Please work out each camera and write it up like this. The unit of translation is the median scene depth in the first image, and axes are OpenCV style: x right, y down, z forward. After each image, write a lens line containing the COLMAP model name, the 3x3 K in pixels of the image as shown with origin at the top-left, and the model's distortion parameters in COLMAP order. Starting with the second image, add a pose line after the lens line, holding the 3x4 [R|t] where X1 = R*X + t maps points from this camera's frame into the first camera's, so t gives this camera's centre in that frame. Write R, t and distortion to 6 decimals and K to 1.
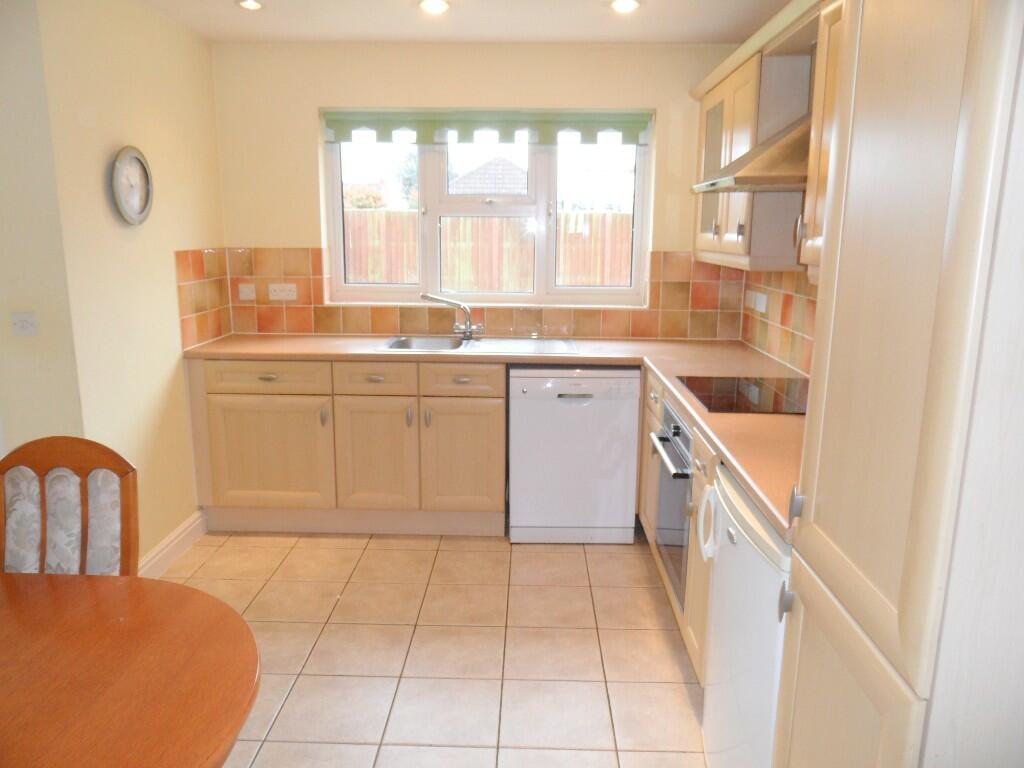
lens RADIAL K [[751.3, 0, 512.4], [0, 751.3, 384.8], [0, 0, 1]] dist [-0.018254, -0.002543]
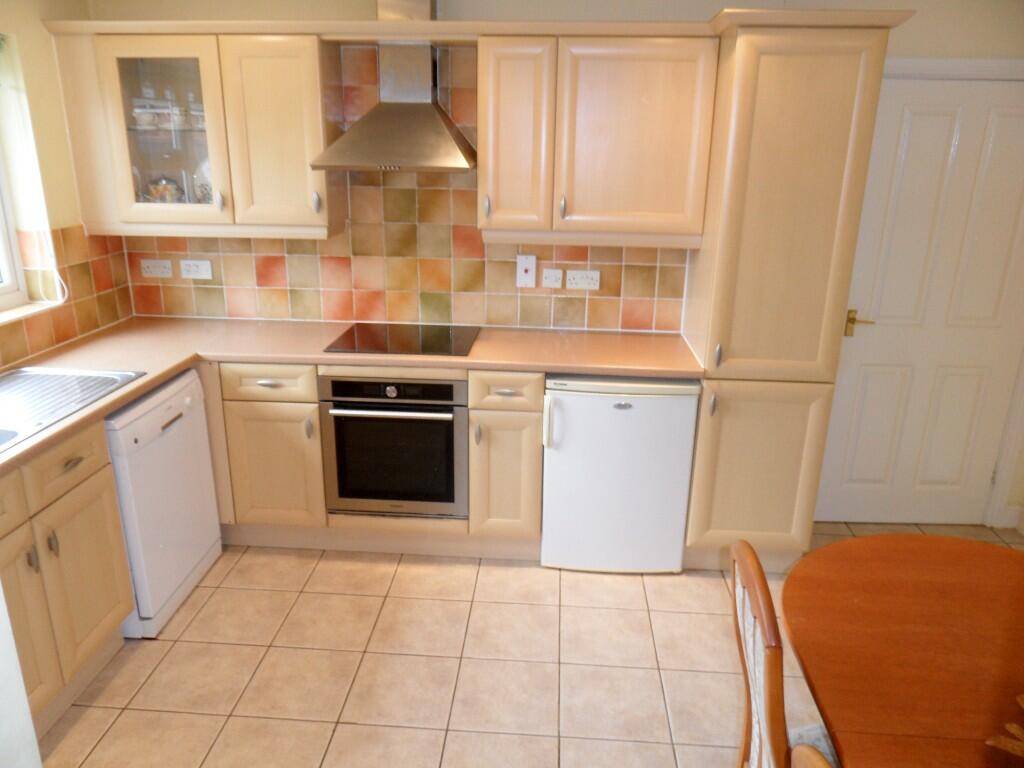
lens RADIAL K [[751.3, 0, 511.0], [0, 751.3, 383.9], [0, 0, 1]] dist [-0.018254, -0.002543]
pose [[0.048013, -0.310663, 0.949307, -0.564455], [0.189949, 0.935899, 0.296668, -0.167173], [-0.980619, 0.166076, 0.103946, 0.485218]]
